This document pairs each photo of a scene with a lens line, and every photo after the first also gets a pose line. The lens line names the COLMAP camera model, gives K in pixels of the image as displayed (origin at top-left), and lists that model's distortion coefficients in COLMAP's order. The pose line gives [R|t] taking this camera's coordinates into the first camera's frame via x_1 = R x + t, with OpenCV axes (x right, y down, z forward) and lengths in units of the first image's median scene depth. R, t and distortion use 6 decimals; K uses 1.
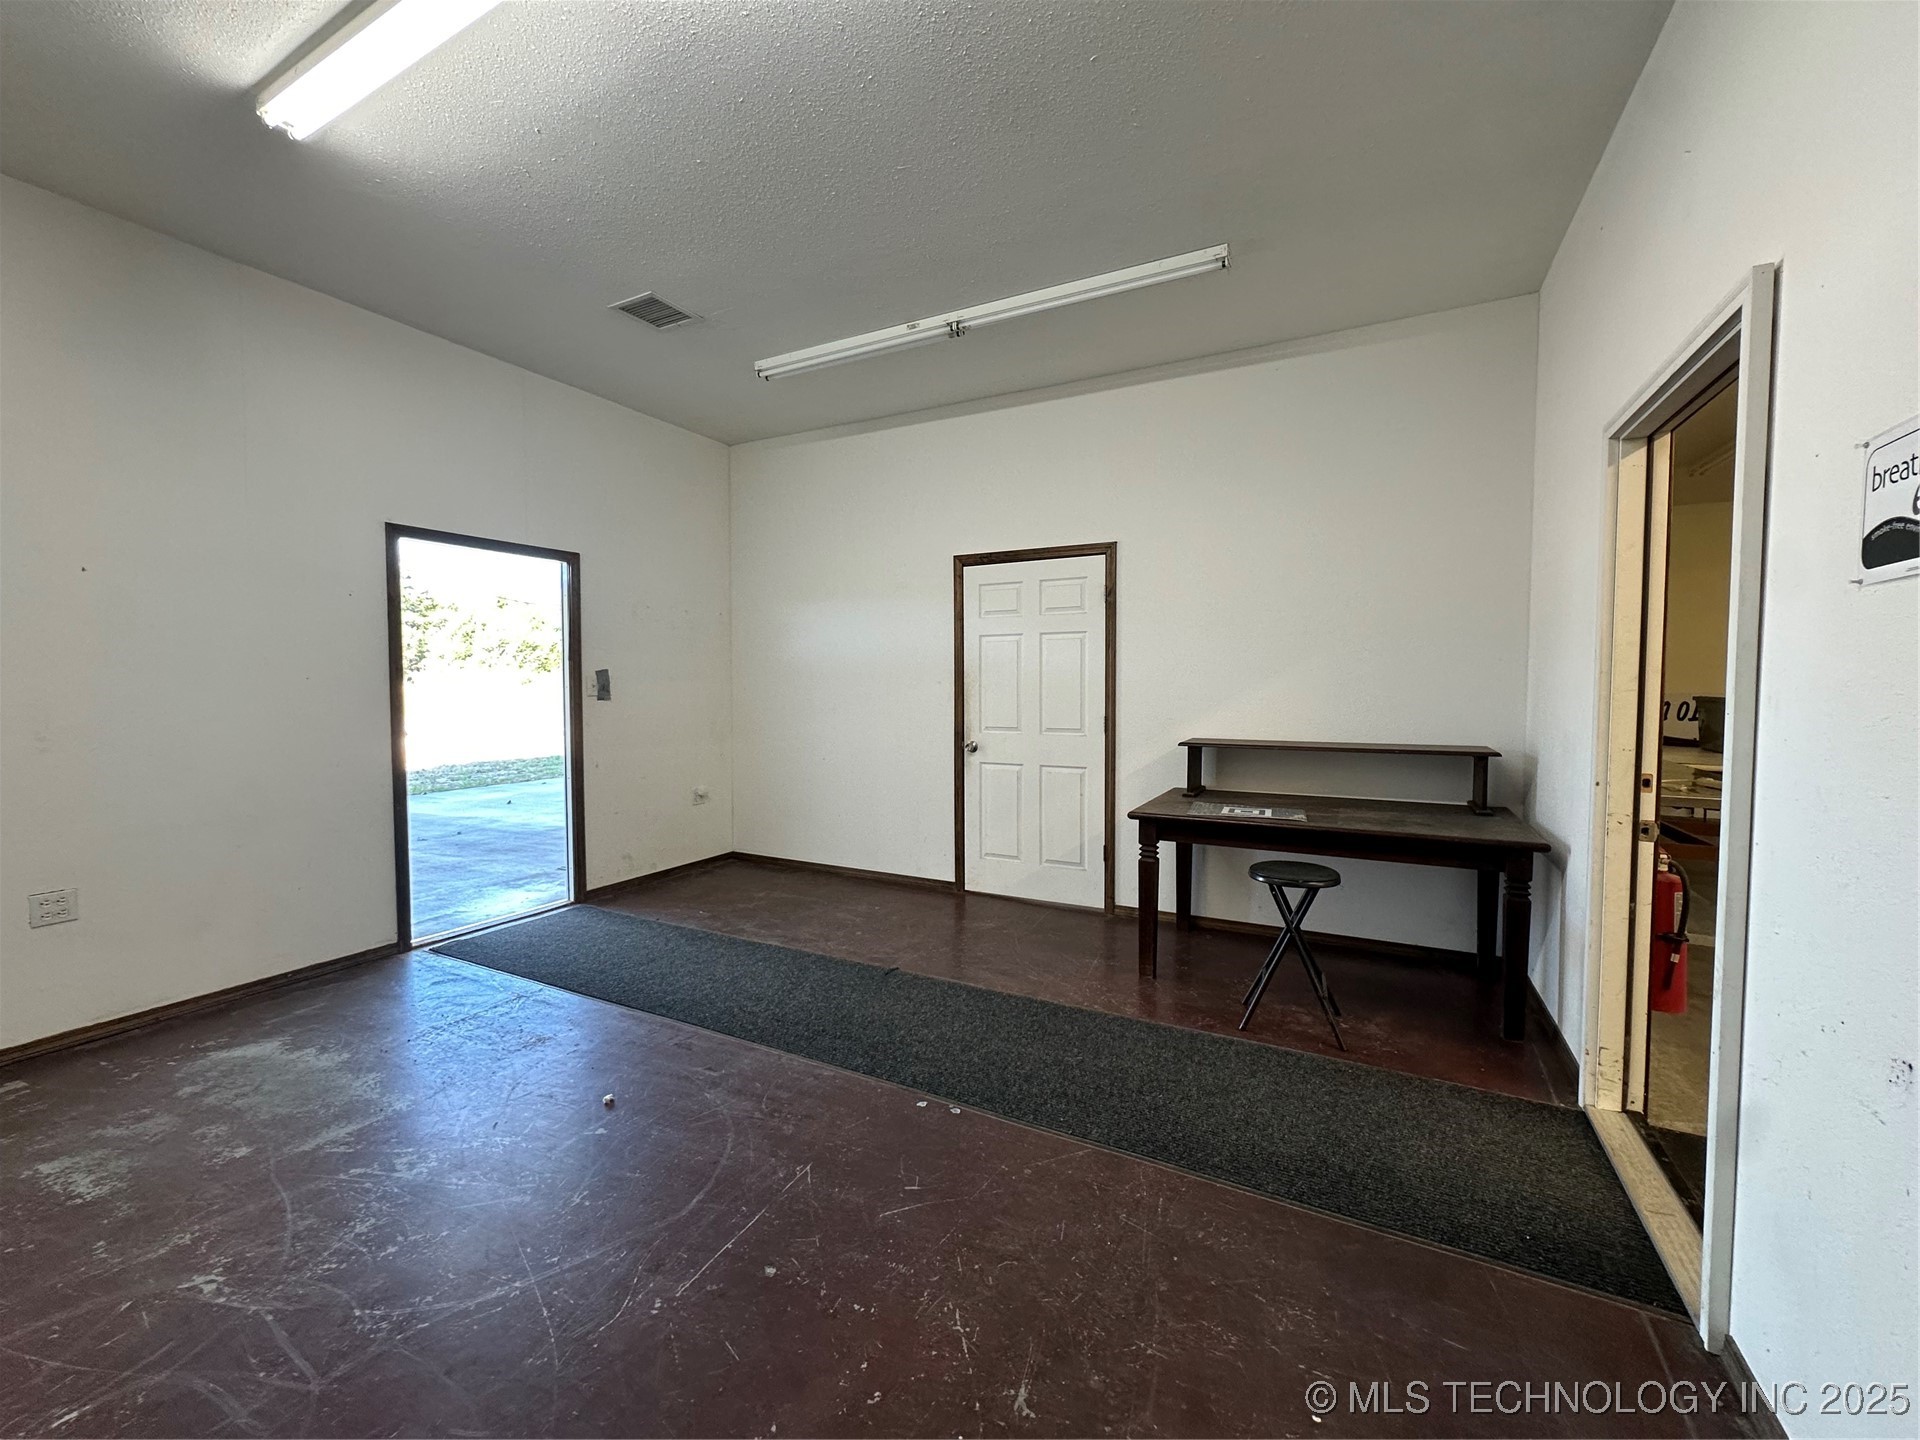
lens RADIAL K [[767.8, 0, 961.0], [0, 767.8, 727.2], [0, 0, 1]] dist [-0.003748, 0.000452]
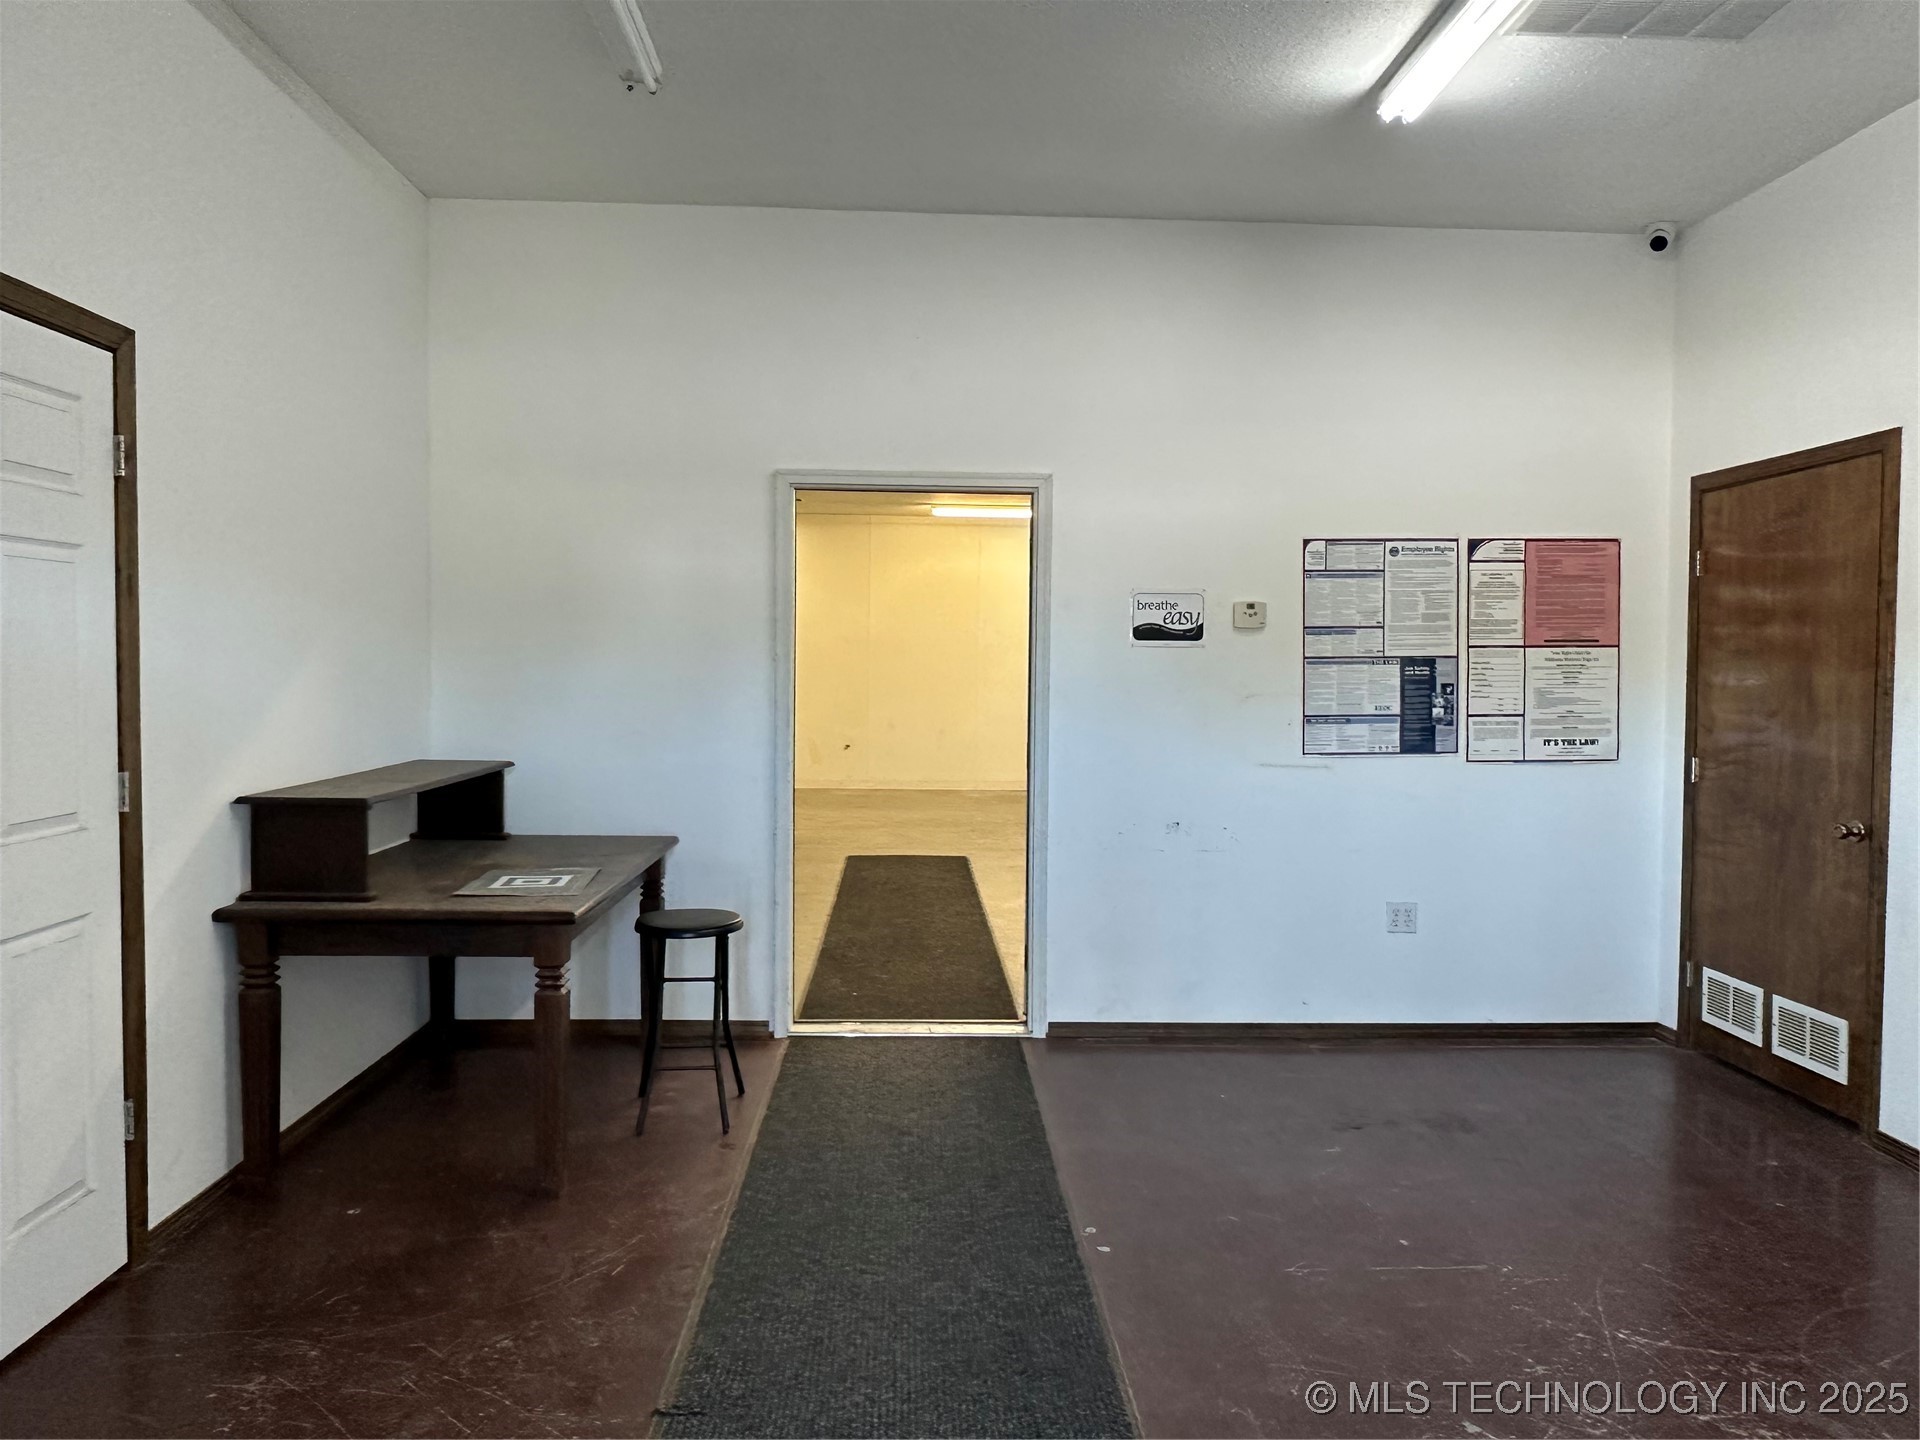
lens RADIAL K [[1348.1, 0, 960.5], [0, 1348.1, 708.7], [0, 0, 1]] dist [0.003154, 0.000874]
pose [[-0.498278, -0.033531, 0.866368, -1.039686], [0.035734, 0.997609, 0.059162, -0.116398], [-0.866280, 0.060438, -0.495889, 1.628430]]
